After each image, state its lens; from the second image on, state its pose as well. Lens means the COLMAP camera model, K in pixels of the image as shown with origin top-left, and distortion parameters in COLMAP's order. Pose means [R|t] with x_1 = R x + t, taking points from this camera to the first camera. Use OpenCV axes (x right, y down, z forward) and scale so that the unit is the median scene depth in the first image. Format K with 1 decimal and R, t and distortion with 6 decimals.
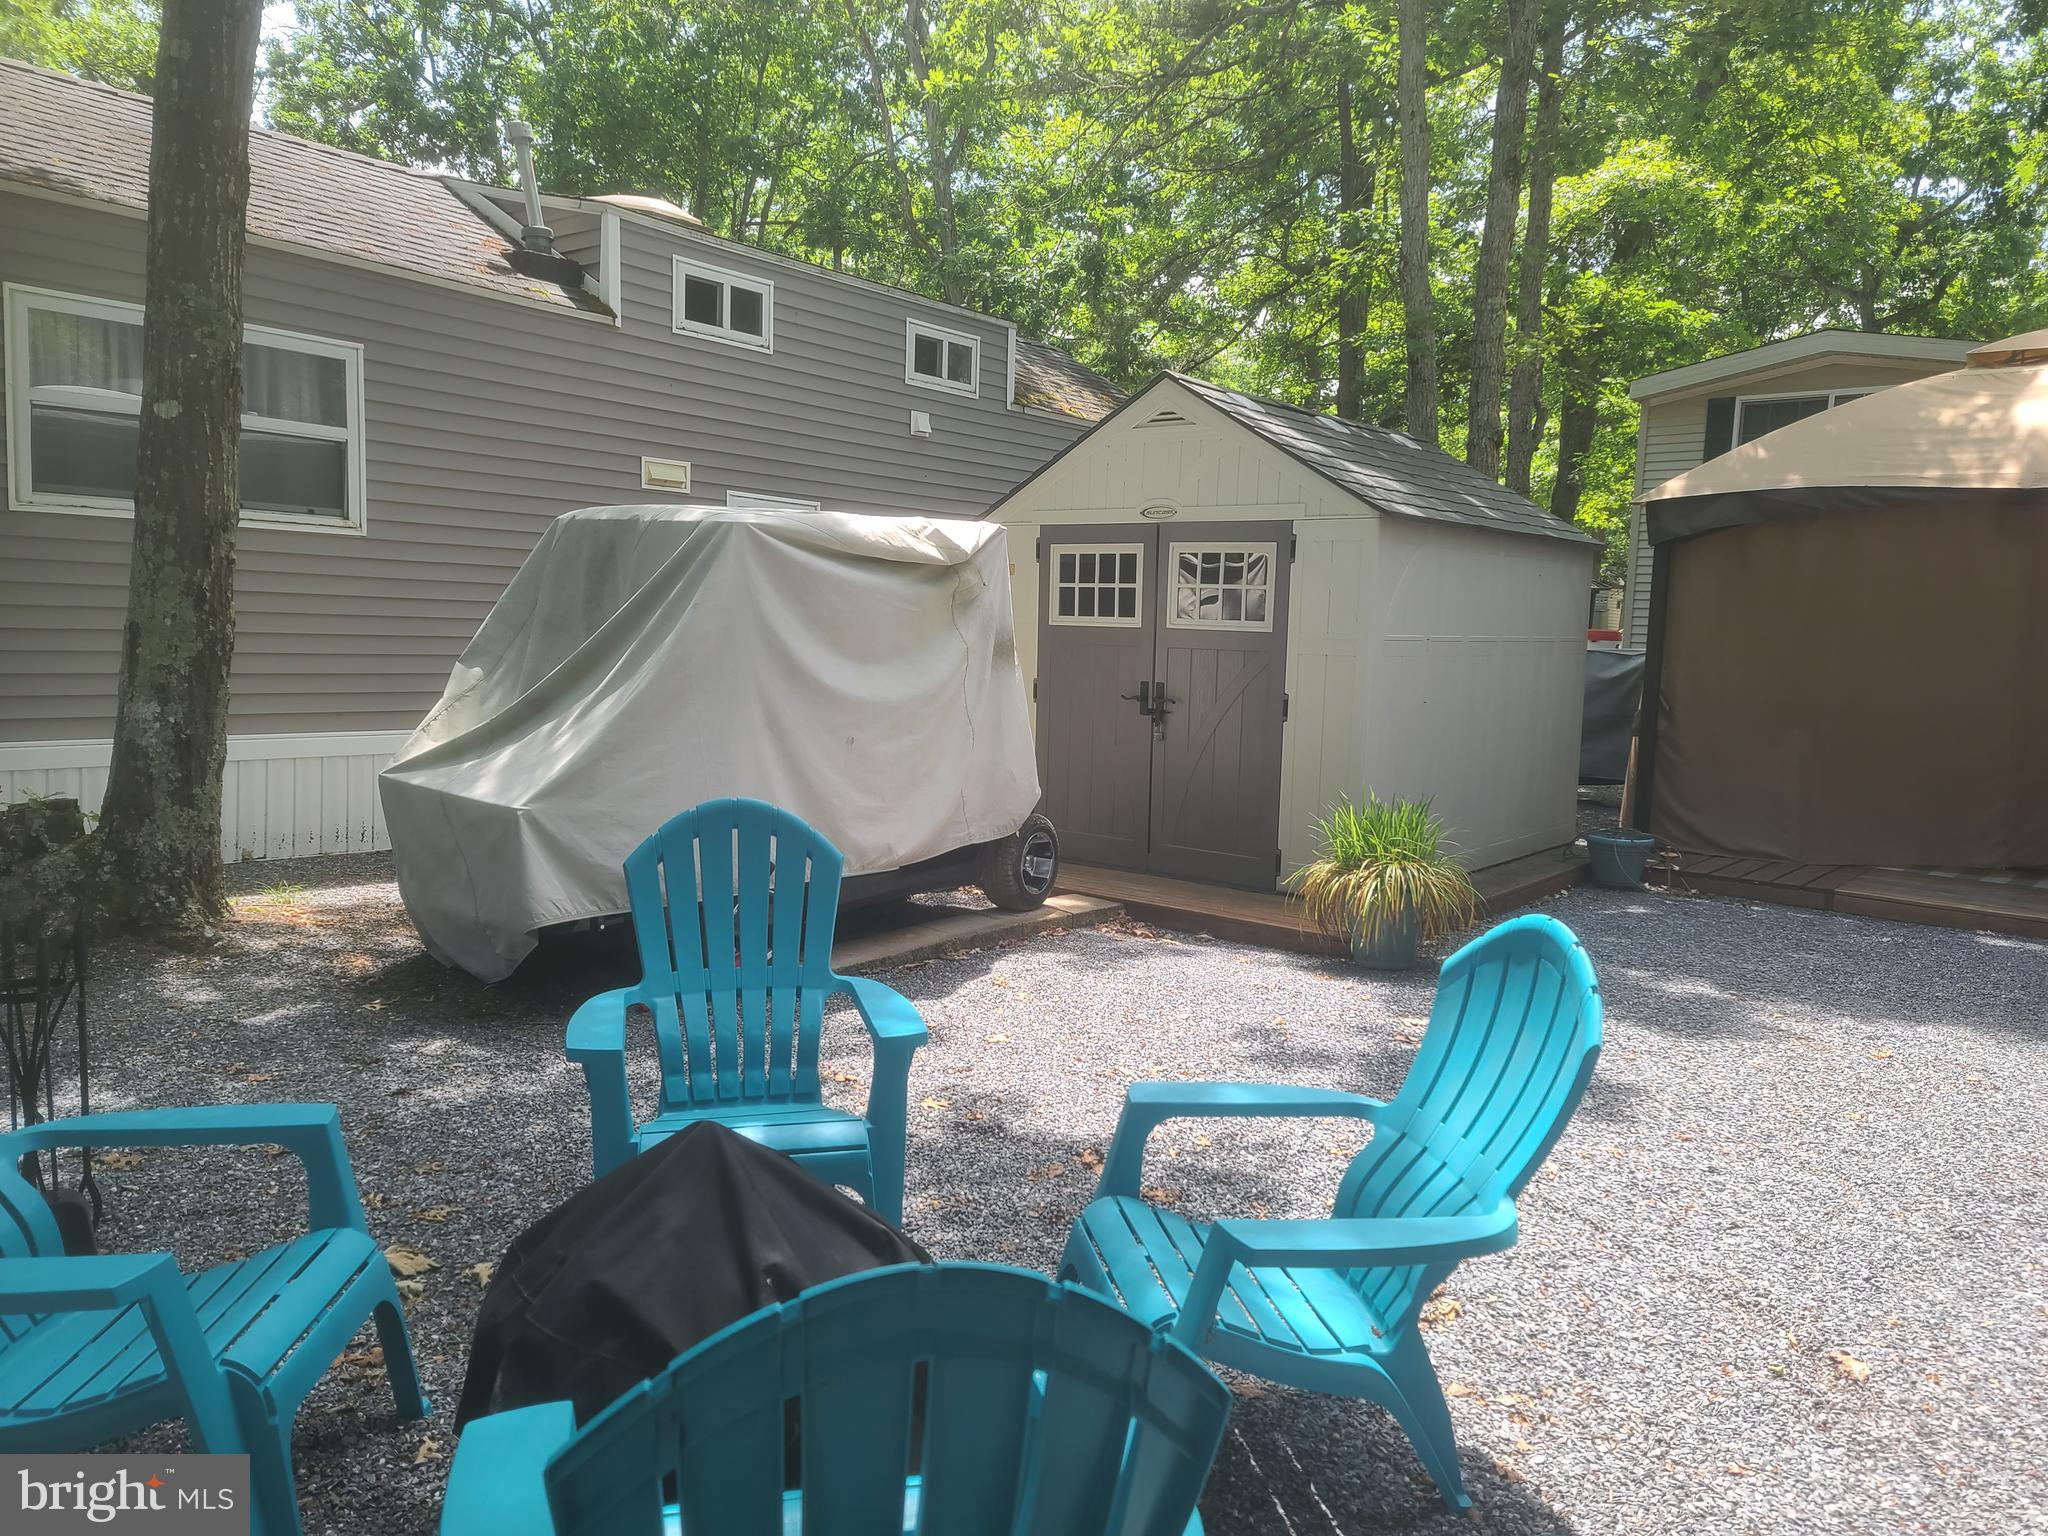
lens RADIAL K [[1463.9, 0, 949.8], [0, 1463.9, 775.9], [0, 0, 1]] dist [-0.001014, 0.000555]
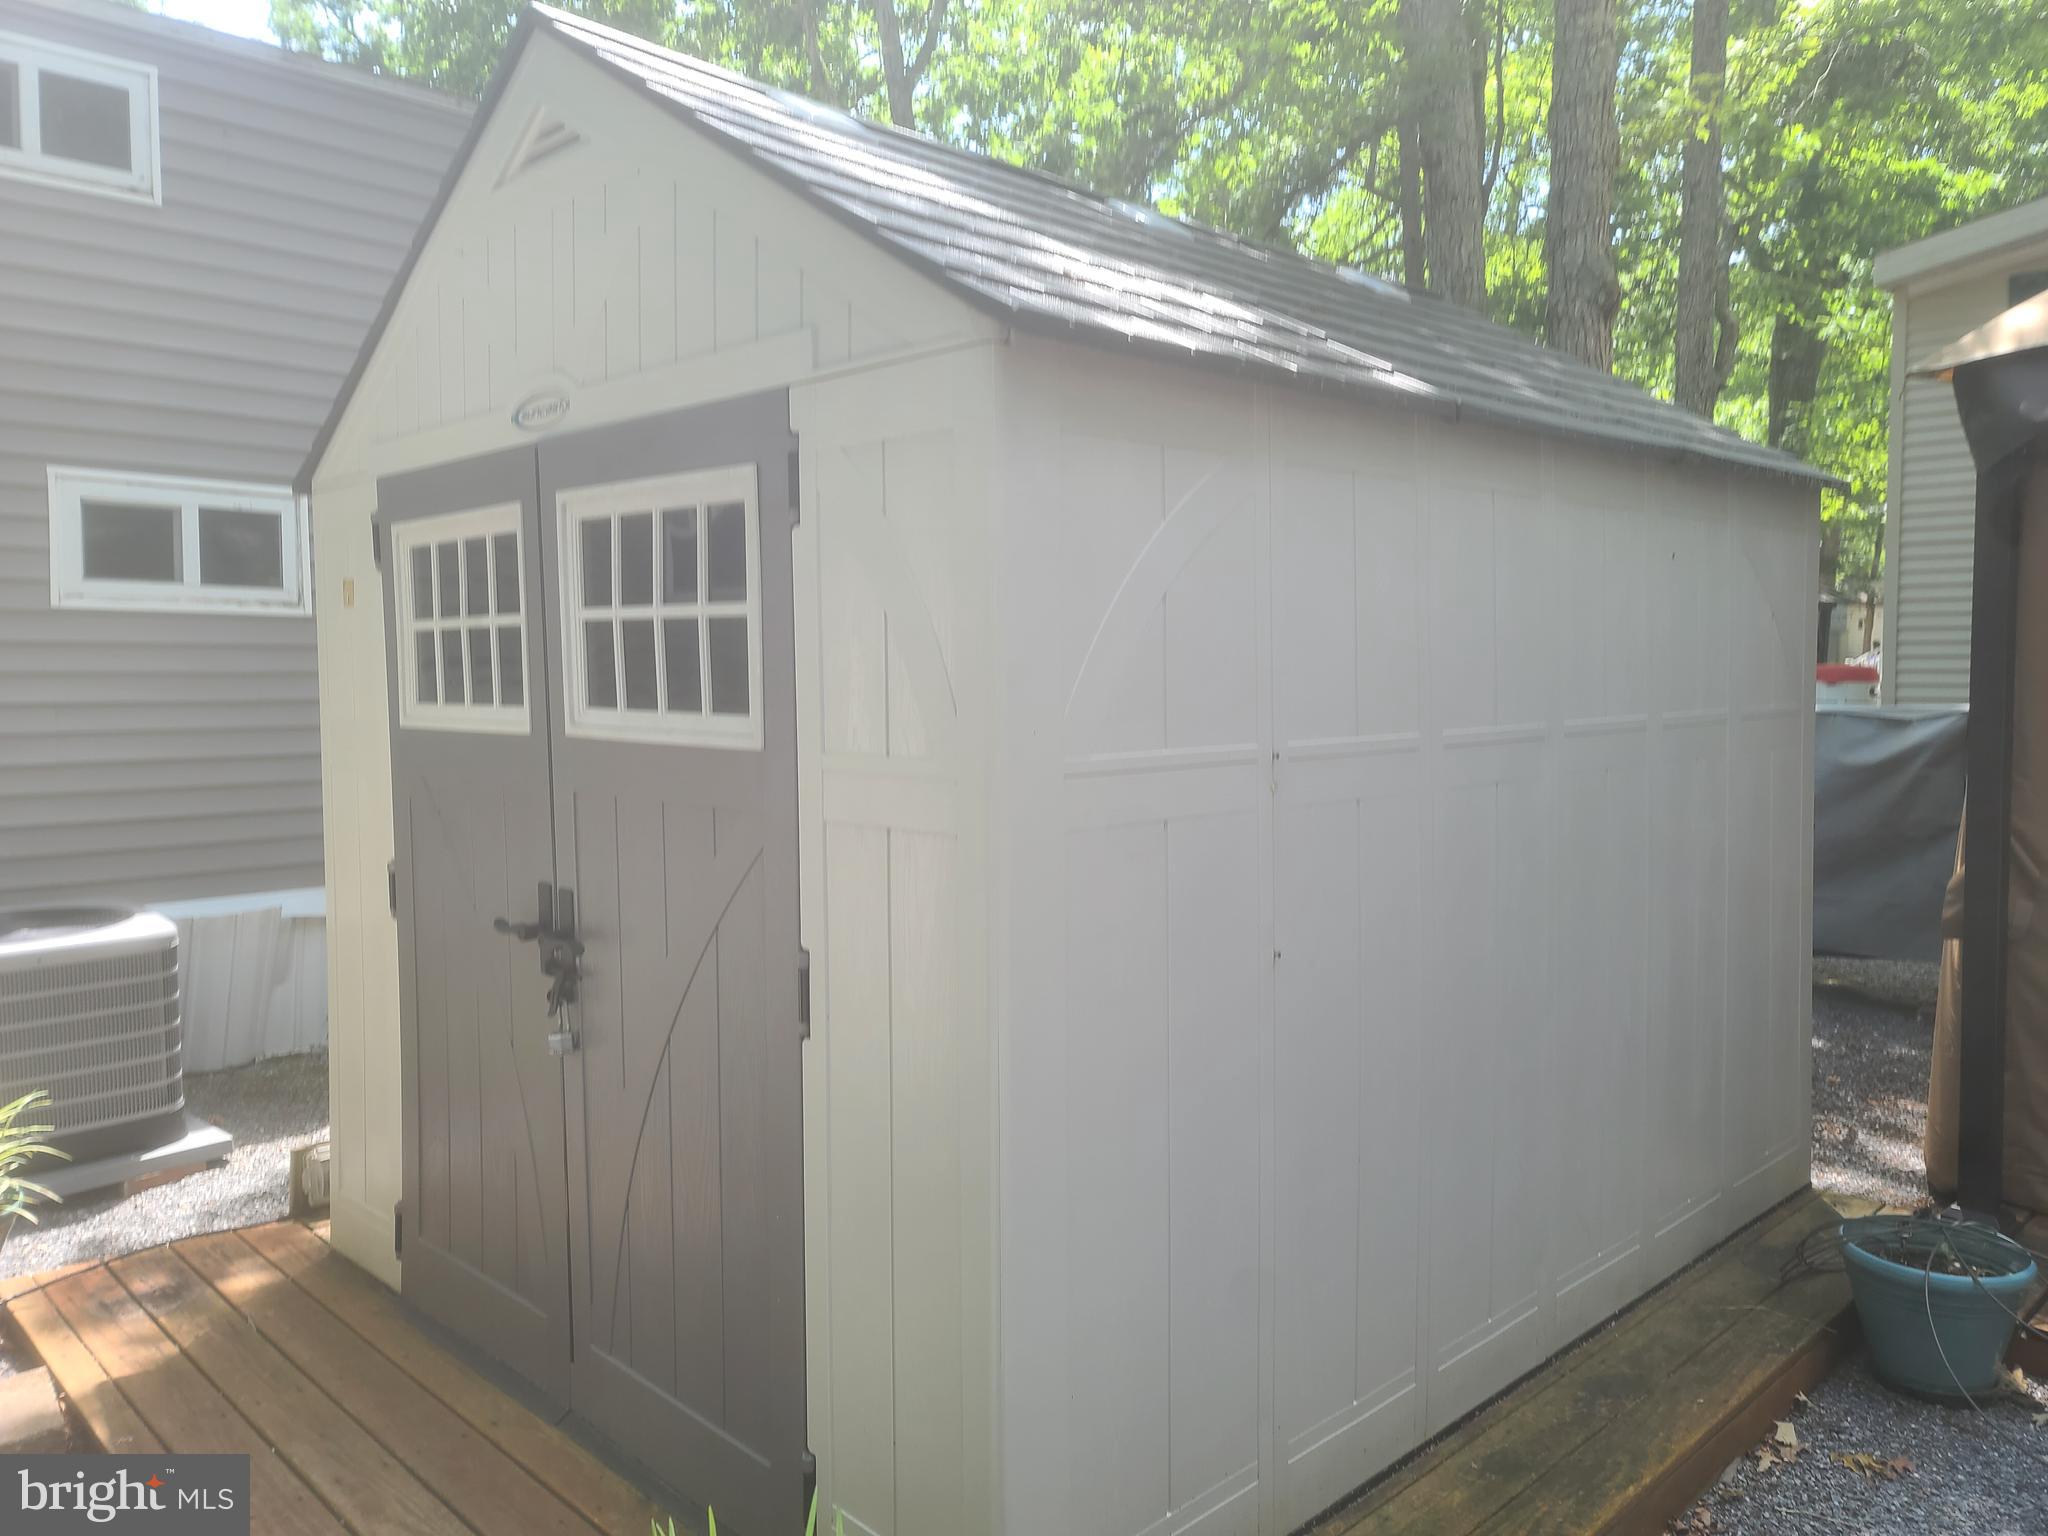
lens RADIAL K [[1496.0, 0, 1024.0], [0, 1496.0, 768.0], [0, 0, 1]] dist [0.091952, -0.123808]
pose [[0.996587, -0.031156, -0.076439, 0.248233], [0.027998, 0.998723, -0.042051, -0.065404], [0.077651, 0.039767, 0.996187, 0.564535]]
